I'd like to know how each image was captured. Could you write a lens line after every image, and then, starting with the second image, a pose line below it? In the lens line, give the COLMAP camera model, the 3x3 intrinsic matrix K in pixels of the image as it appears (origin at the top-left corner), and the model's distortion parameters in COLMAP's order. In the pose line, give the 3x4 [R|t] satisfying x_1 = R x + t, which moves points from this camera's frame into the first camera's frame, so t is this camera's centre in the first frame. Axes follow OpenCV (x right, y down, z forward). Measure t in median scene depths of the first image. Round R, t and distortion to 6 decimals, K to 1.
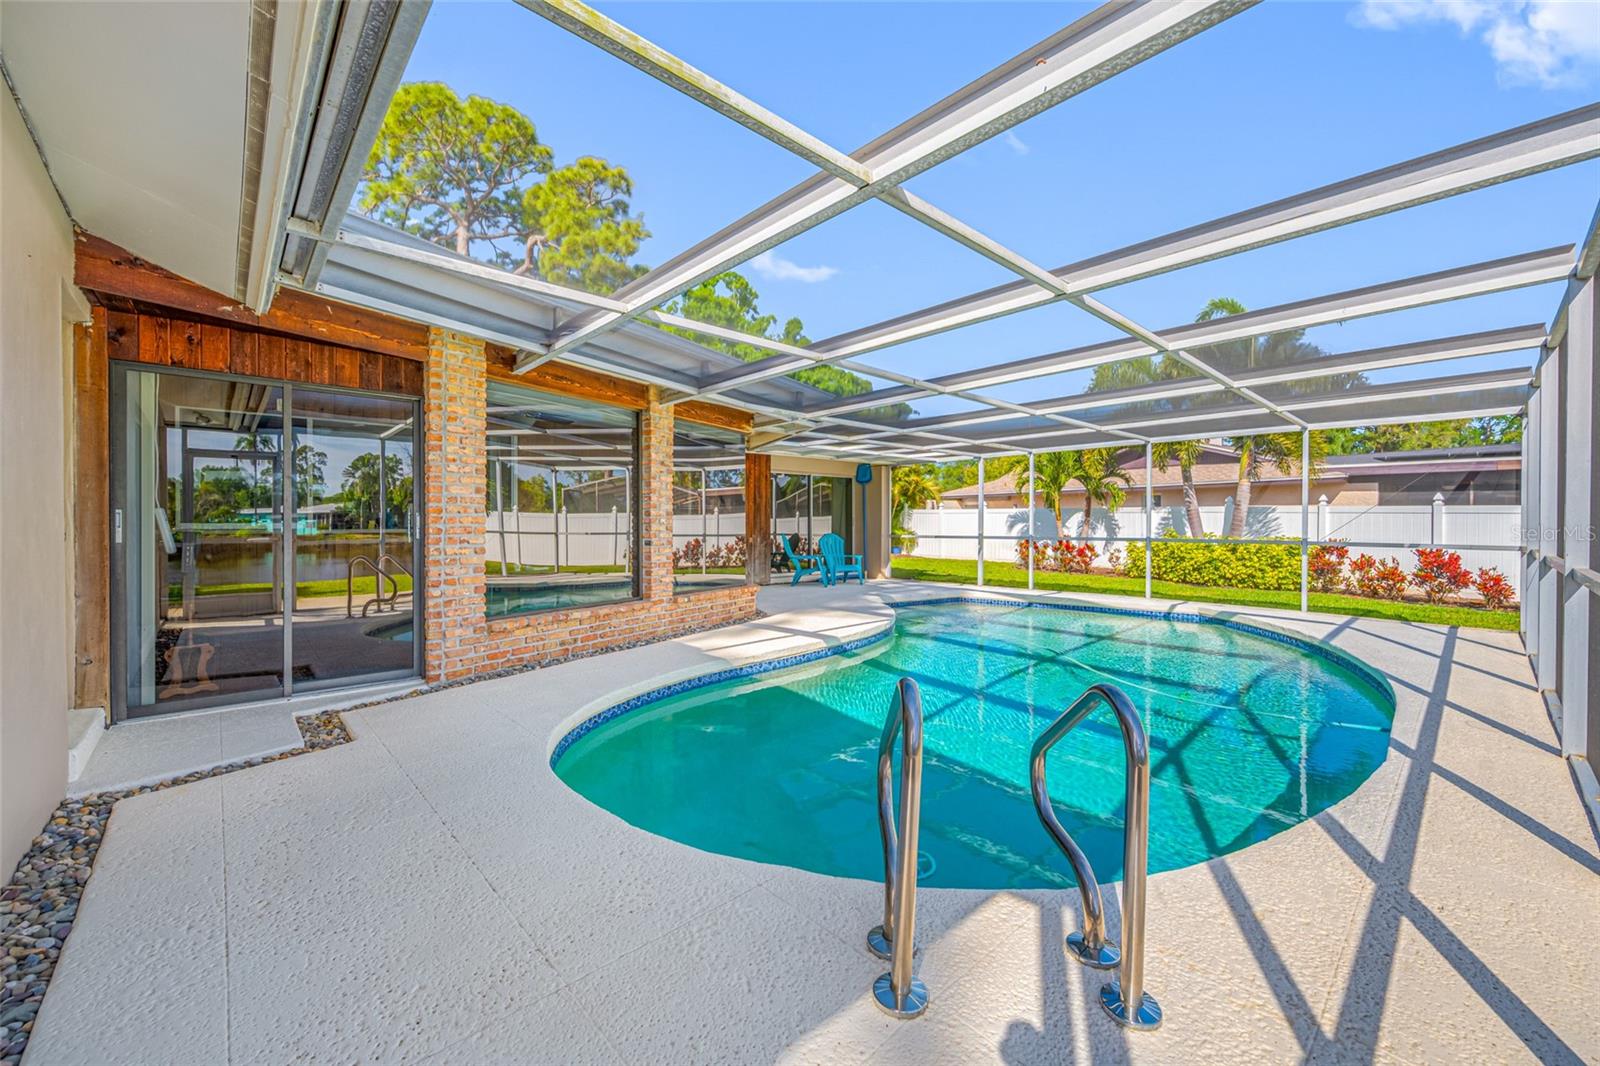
lens RADIAL K [[631.4, 0, 795.7], [0, 631.4, 525.0], [0, 0, 1]] dist [0.002404, 0.000089]
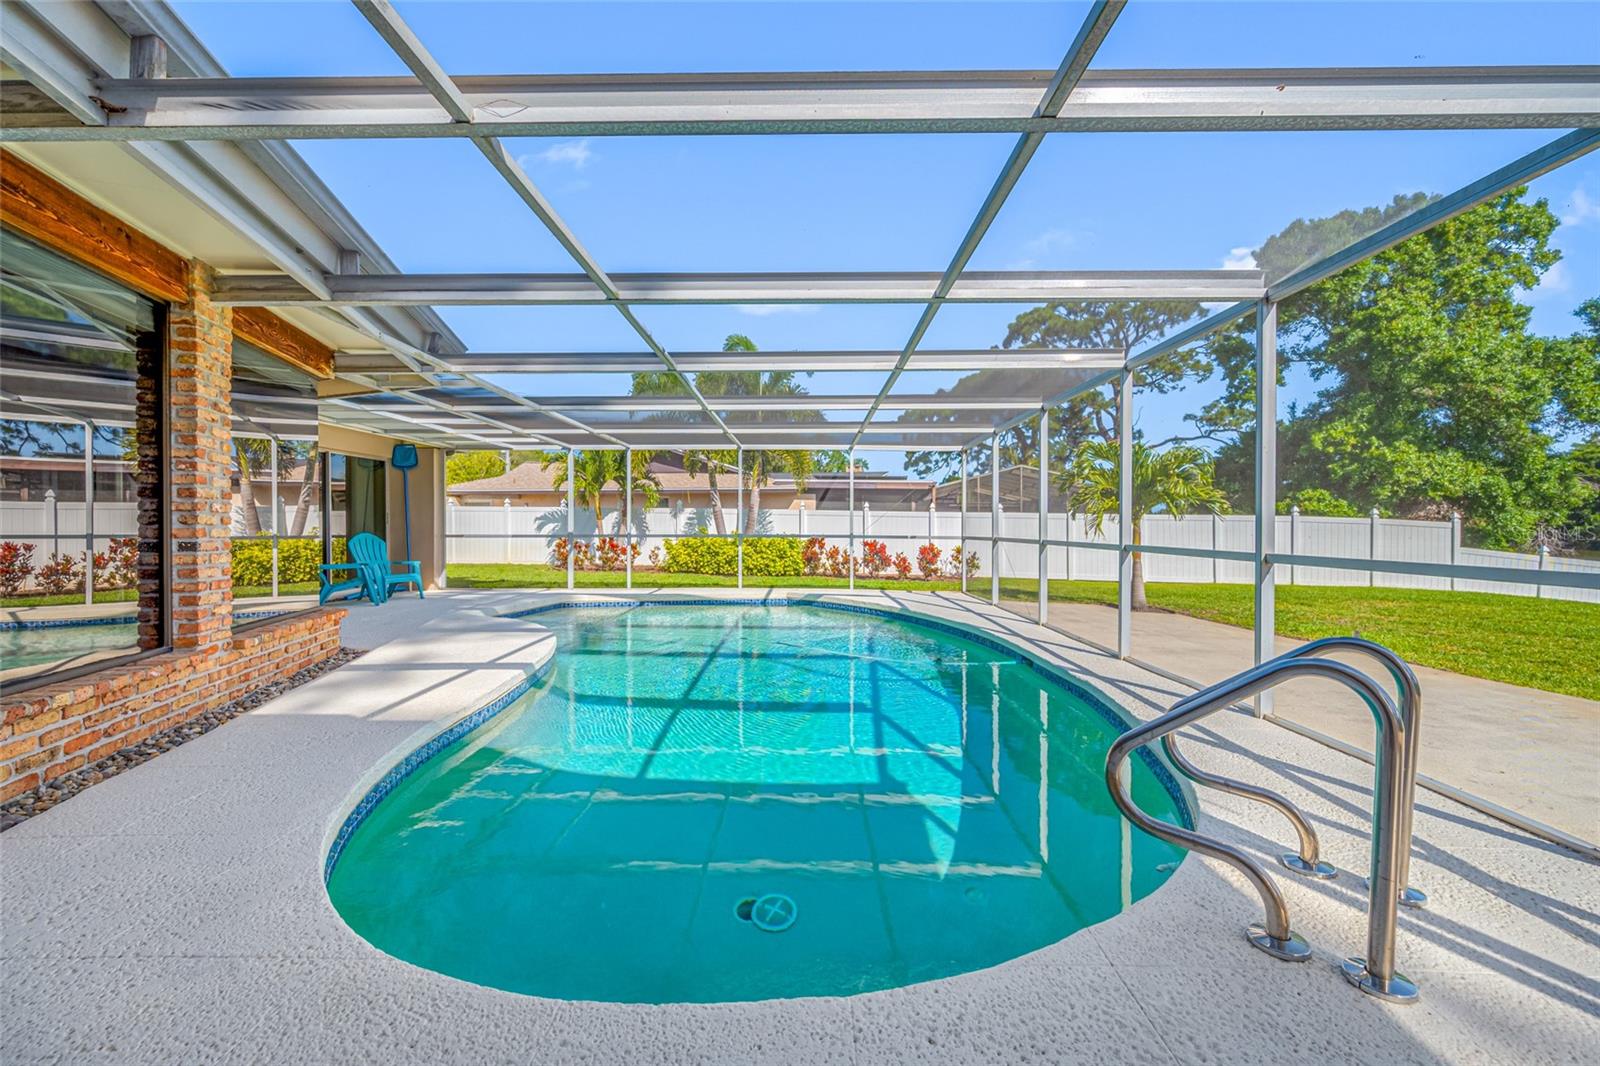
lens RADIAL K [[635.2, 0, 798.8], [0, 635.2, 529.3], [0, 0, 1]] dist [0.001041, -0.000104]
pose [[0.686287, -0.001961, 0.727328, -0.146150], [-0.001413, 0.999991, 0.004030, 0.005533], [-0.727329, -0.003794, 0.686278, 0.124109]]
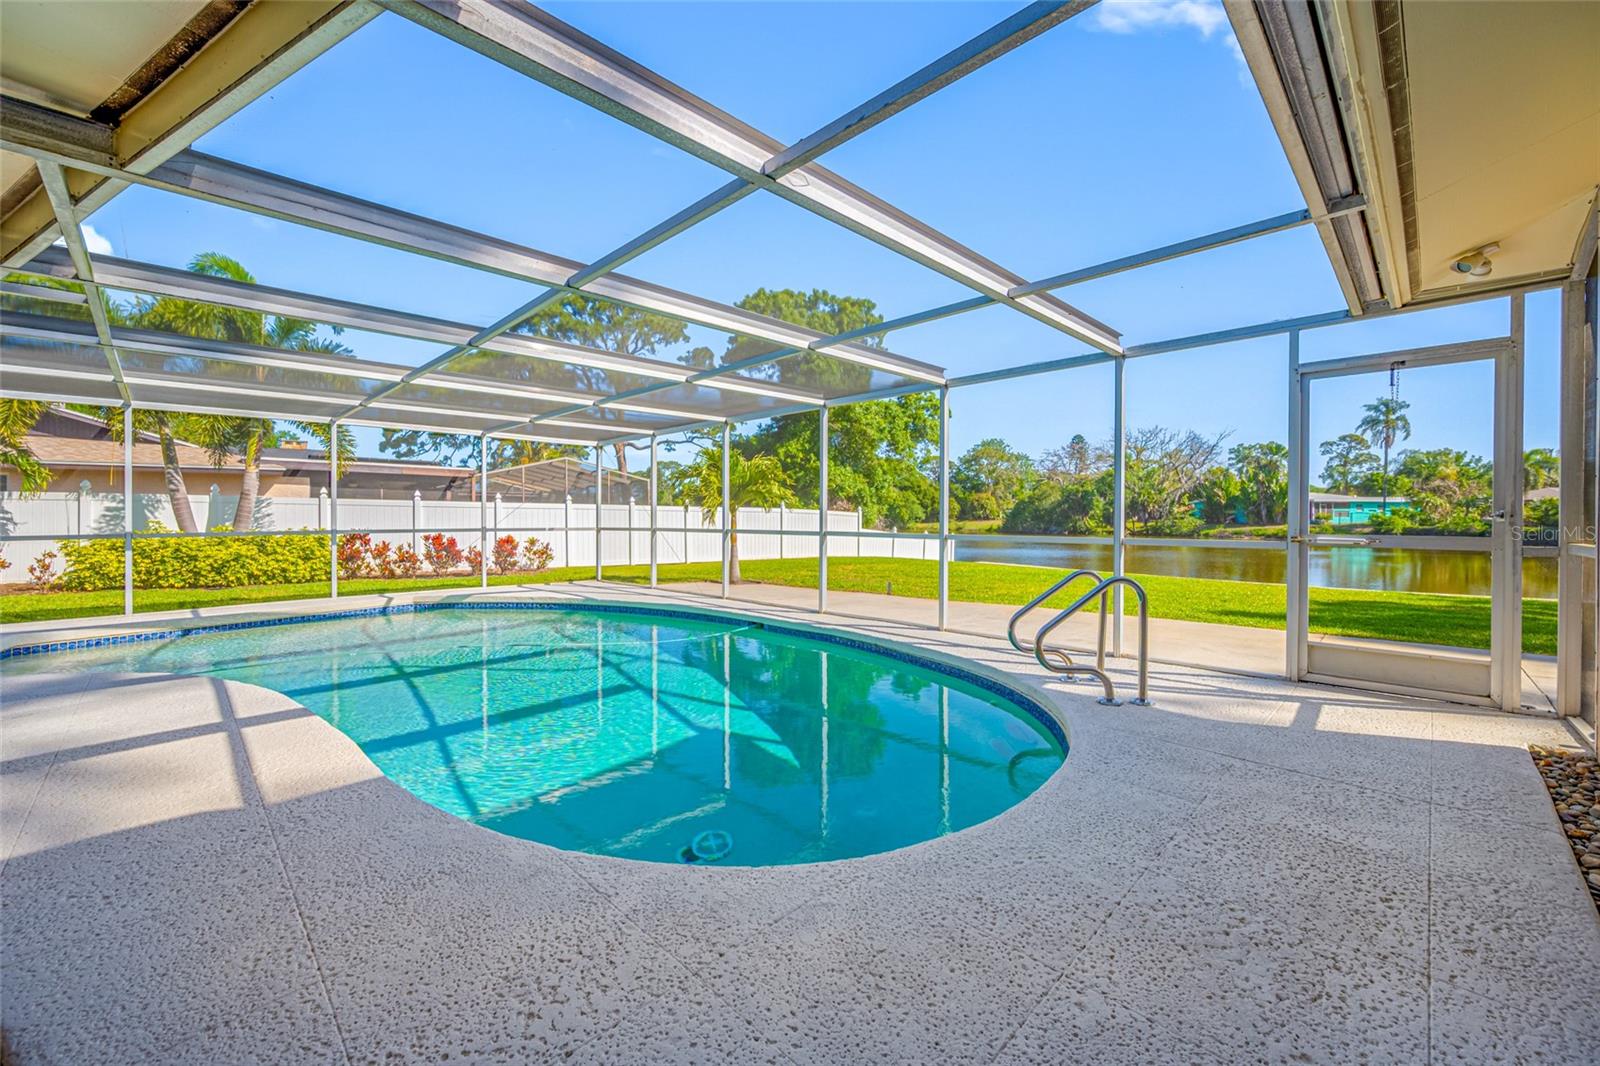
lens RADIAL K [[631.4, 0, 795.7], [0, 631.4, 525.0], [0, 0, 1]] dist [0.002404, 0.000089]
pose [[-0.038327, -0.015406, 0.999146, -0.279008], [0.004774, 0.999867, 0.015600, 0.002025], [-0.999254, 0.005368, -0.038248, 0.303902]]
